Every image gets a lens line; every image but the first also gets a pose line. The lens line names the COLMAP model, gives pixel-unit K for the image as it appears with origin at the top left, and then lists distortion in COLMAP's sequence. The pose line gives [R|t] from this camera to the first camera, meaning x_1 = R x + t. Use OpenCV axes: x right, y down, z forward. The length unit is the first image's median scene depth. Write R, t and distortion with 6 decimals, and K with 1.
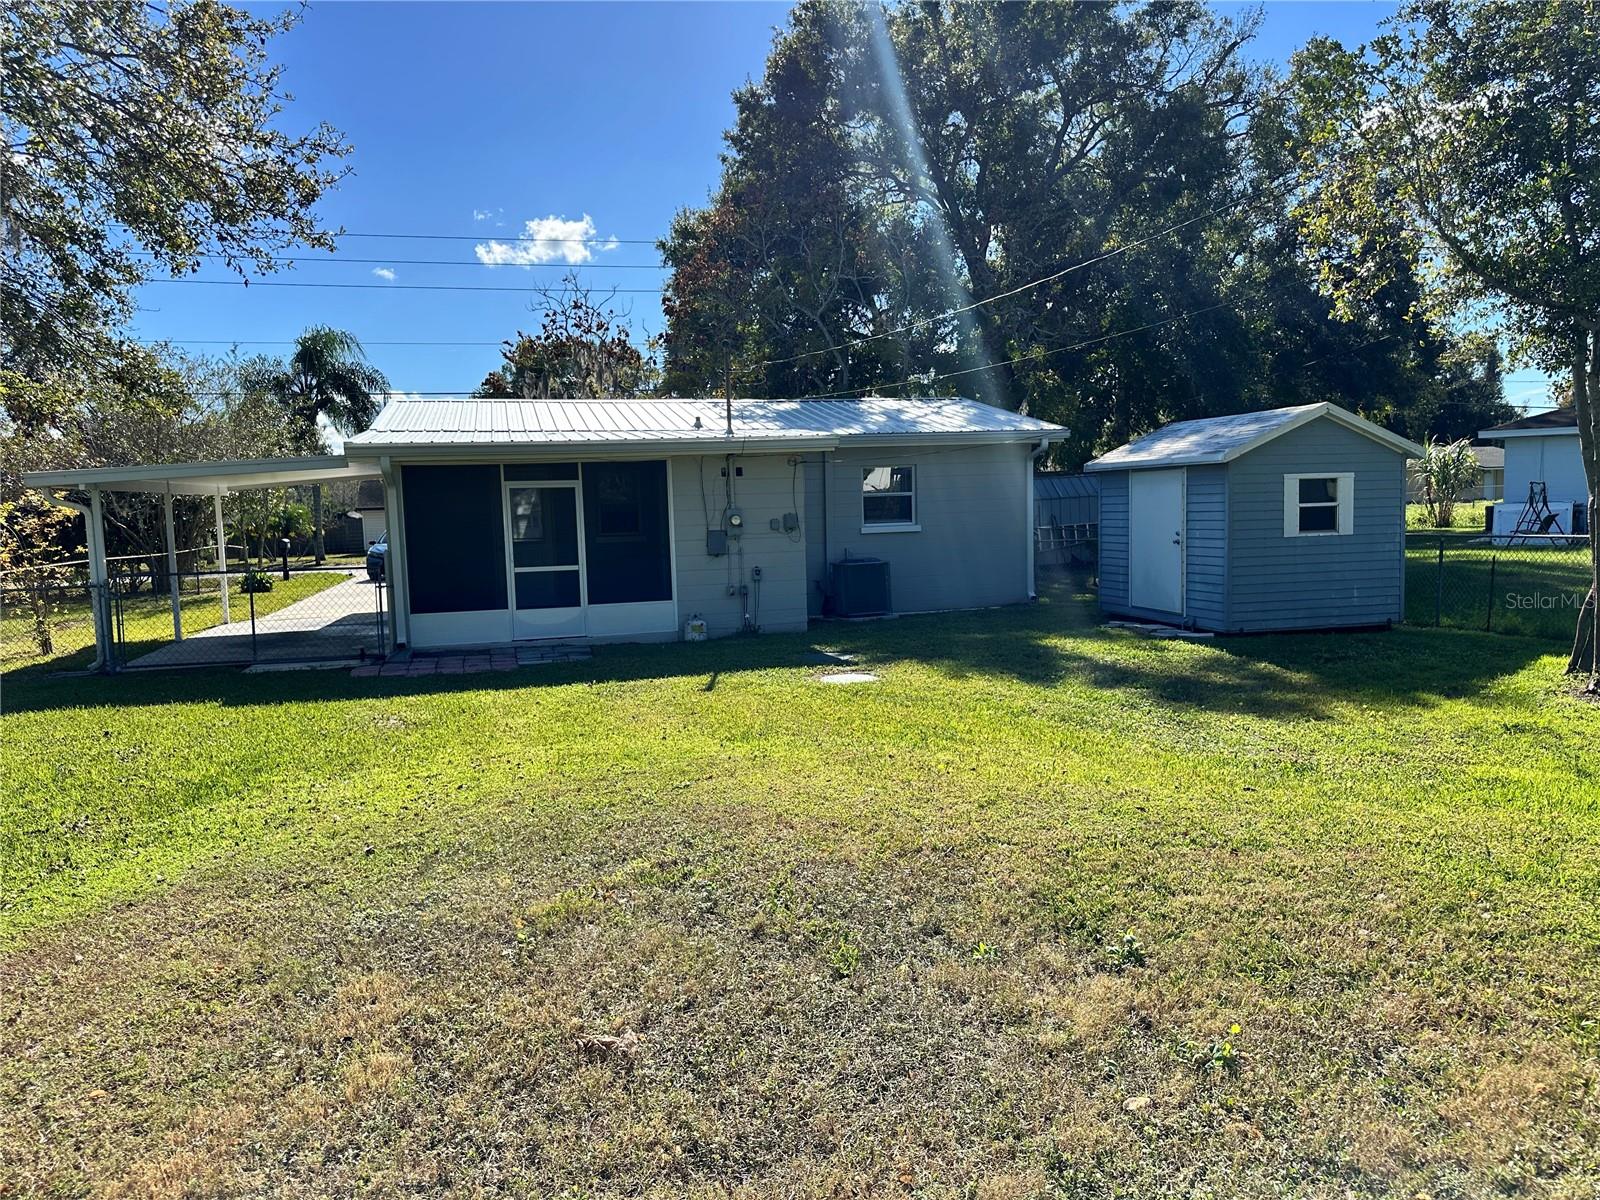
lens RADIAL K [[1136.6, 0, 800.0], [0, 1136.6, 600.0], [0, 0, 1]] dist [0.038995, -0.016216]
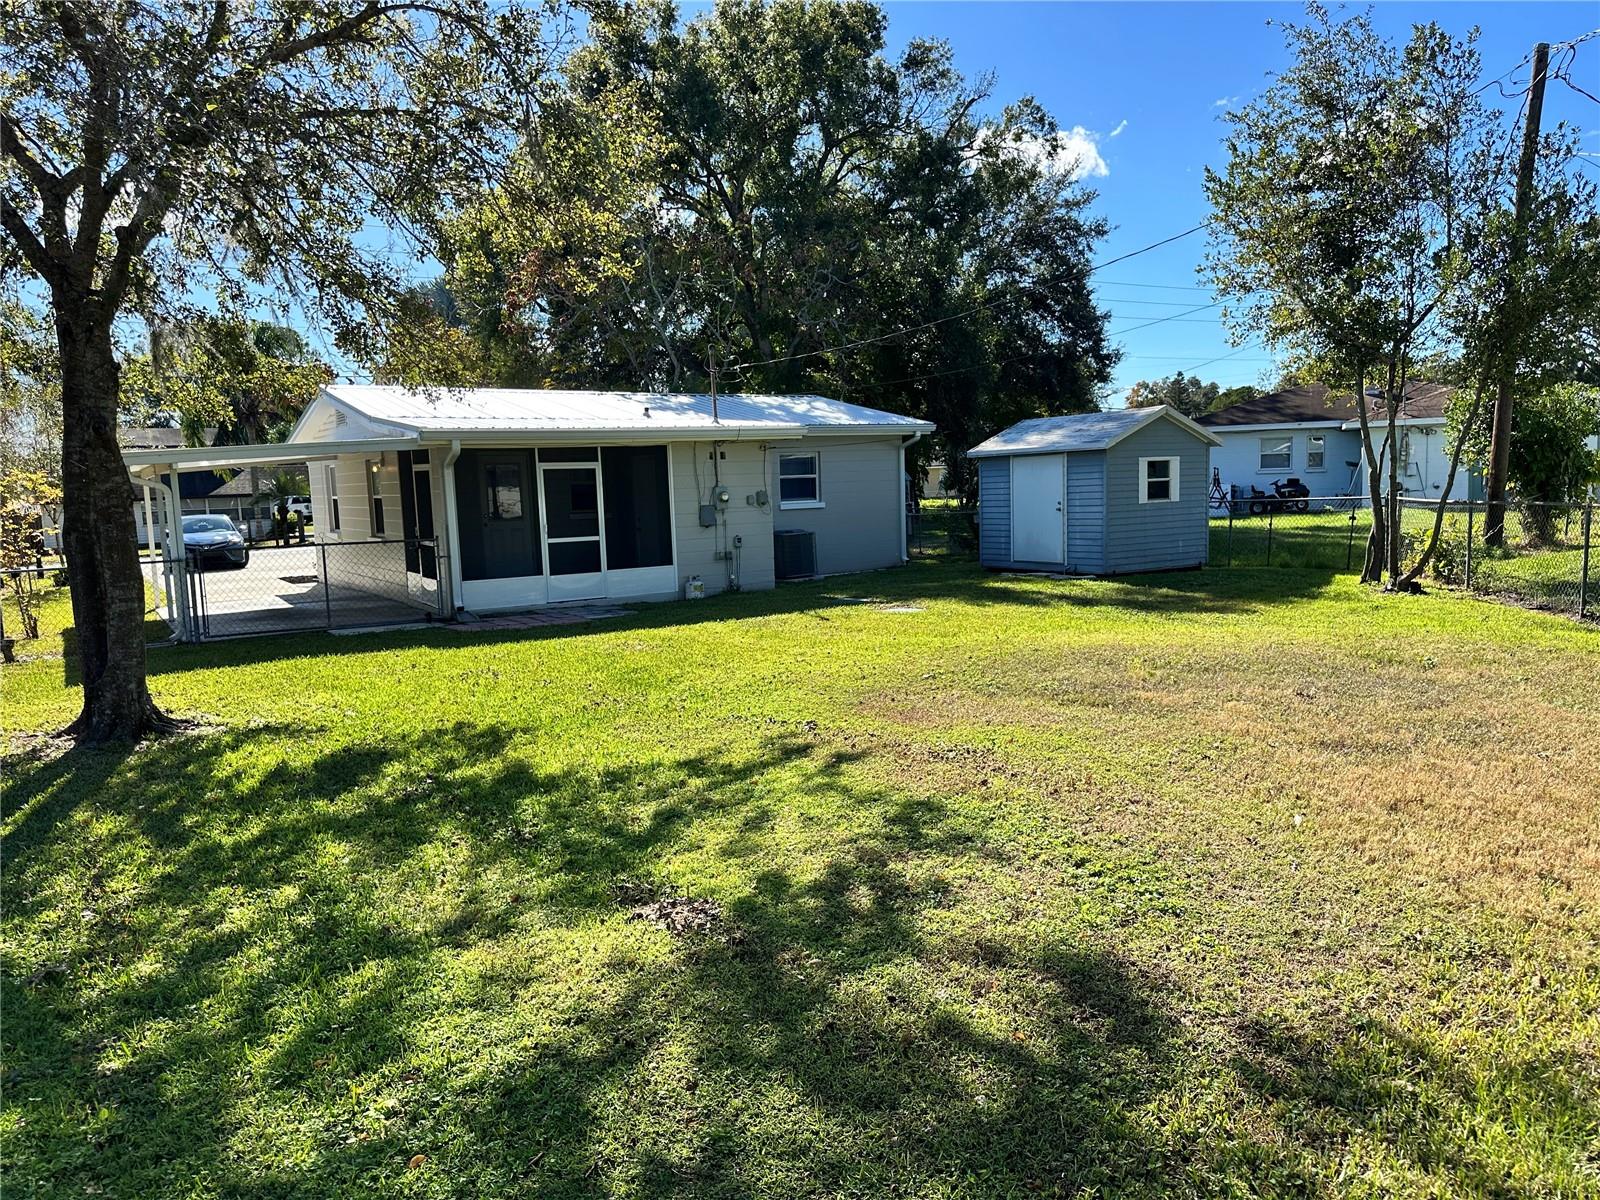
lens RADIAL K [[1125.3, 0, 800.0], [0, 1125.3, 600.0], [0, 0, 1]] dist [0.122367, -0.145647]
pose [[0.951099, -0.036292, 0.306745, -0.348793], [0.034353, 0.999341, 0.011721, 0.027351], [-0.306969, -0.000610, 0.951719, -0.151255]]
